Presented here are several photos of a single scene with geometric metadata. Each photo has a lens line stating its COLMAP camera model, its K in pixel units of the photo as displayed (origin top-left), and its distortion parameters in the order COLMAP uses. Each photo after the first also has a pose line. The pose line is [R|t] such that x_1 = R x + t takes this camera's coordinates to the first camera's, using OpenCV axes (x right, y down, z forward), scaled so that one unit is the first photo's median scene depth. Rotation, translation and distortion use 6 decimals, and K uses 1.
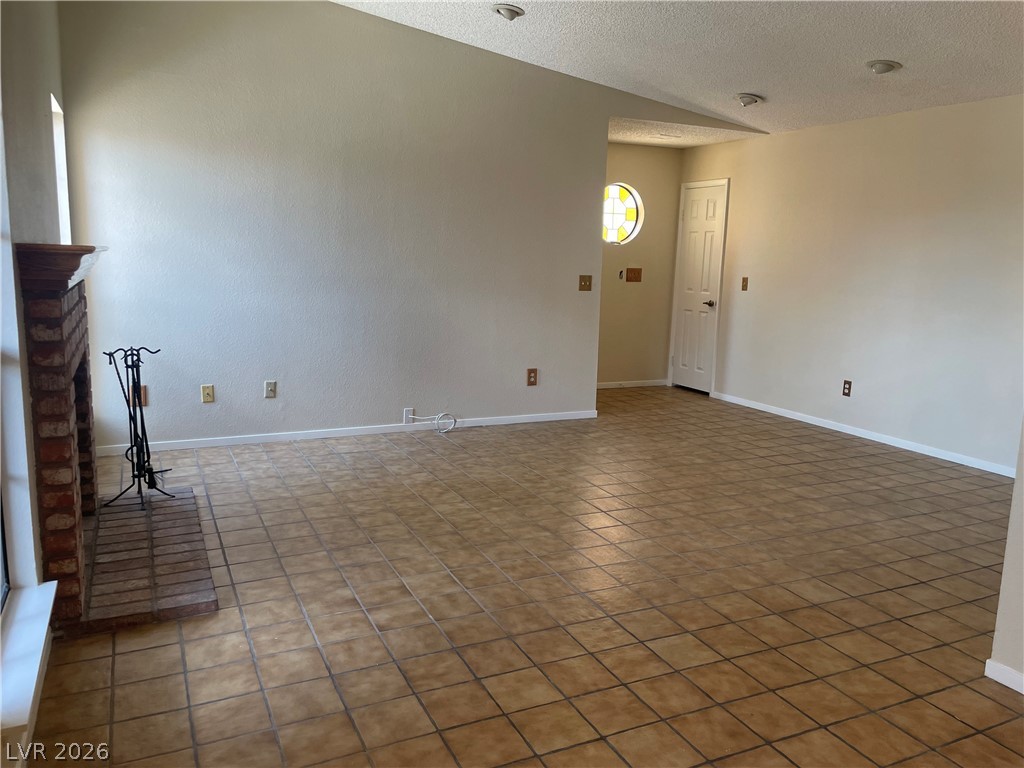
lens RADIAL K [[784.3, 0, 512.0], [0, 784.3, 384.0], [0, 0, 1]] dist [0.009733, -0.006386]
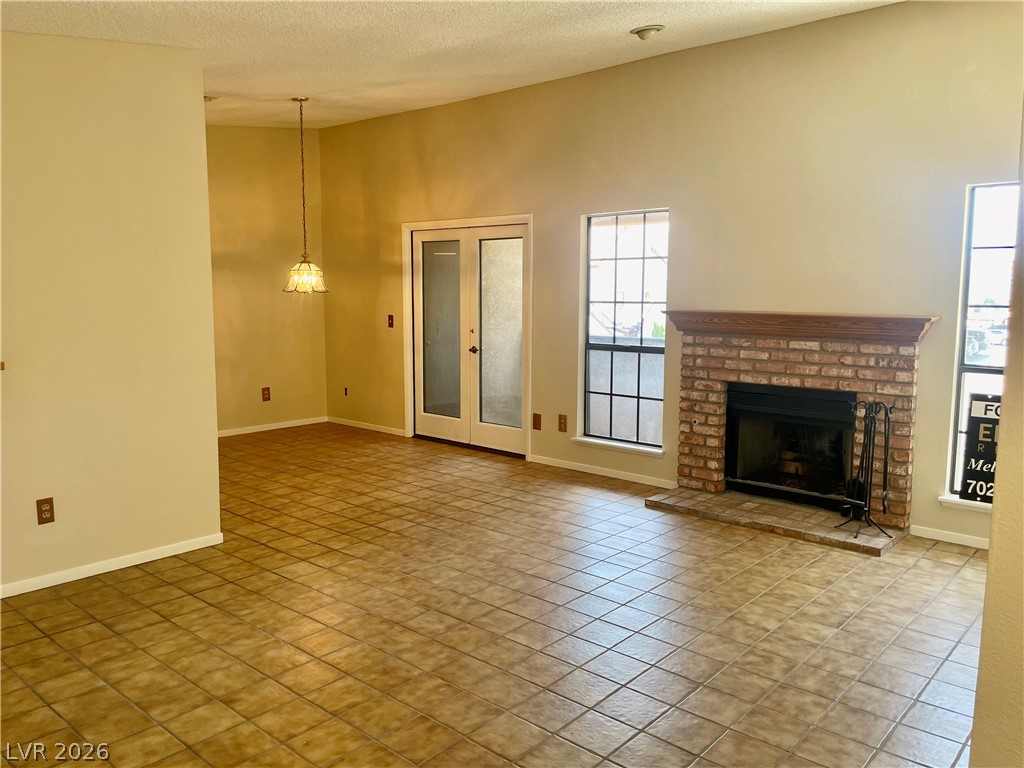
lens RADIAL K [[784.3, 0, 512.0], [0, 784.3, 384.0], [0, 0, 1]] dist [0.009733, -0.006386]
pose [[-0.921266, 0.016739, -0.388573, 0.478621], [-0.091700, 0.961559, 0.258833, -0.331572], [0.377968, 0.274087, -0.884317, 1.874037]]
